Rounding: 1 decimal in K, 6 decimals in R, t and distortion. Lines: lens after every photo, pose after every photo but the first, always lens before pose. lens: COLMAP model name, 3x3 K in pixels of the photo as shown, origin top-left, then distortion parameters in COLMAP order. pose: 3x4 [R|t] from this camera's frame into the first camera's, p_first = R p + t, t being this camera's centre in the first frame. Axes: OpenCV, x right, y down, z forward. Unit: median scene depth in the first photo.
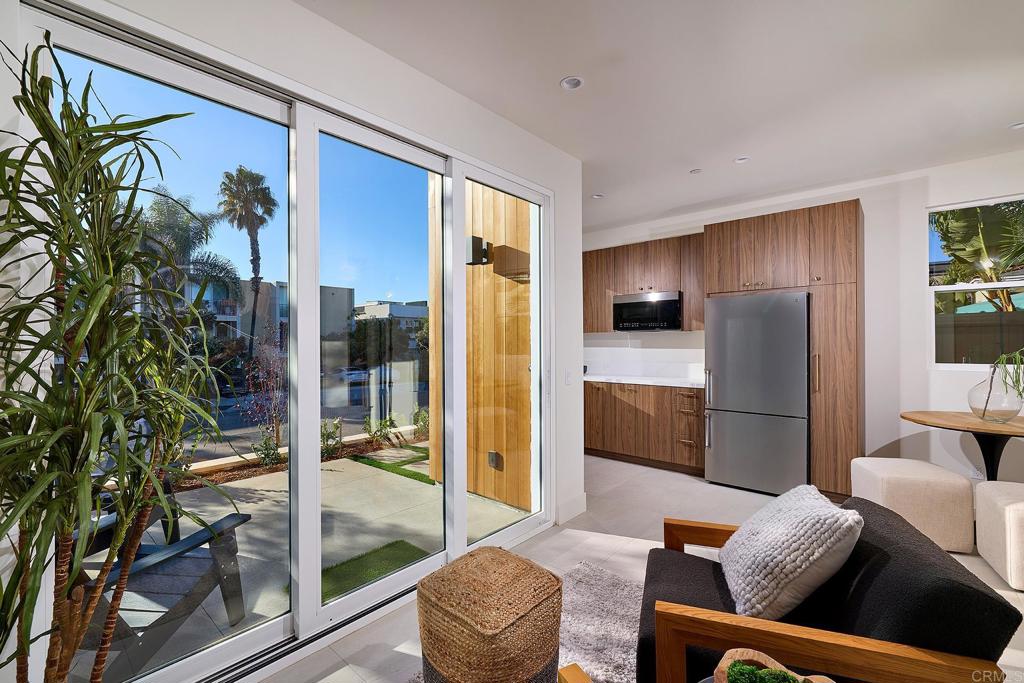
lens RADIAL K [[441.0, 0, 512.0], [0, 441.0, 341.5], [0, 0, 1]] dist [0.001537, 0.000249]
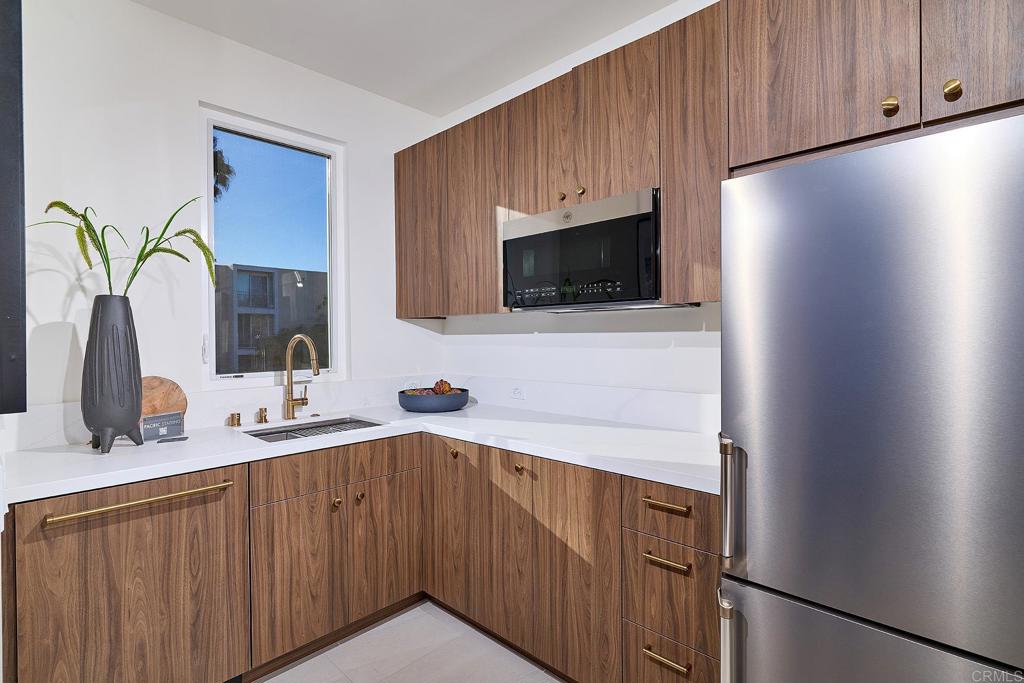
lens RADIAL K [[503.9, 0, 512.0], [0, 503.9, 341.5], [0, 0, 1]] dist [-0.000297, -0.000045]
pose [[0.998867, -0.003505, -0.047456, 0.279275], [0.004014, 0.999935, 0.010632, 0.000335], [0.047416, -0.010811, 0.998817, 0.587960]]
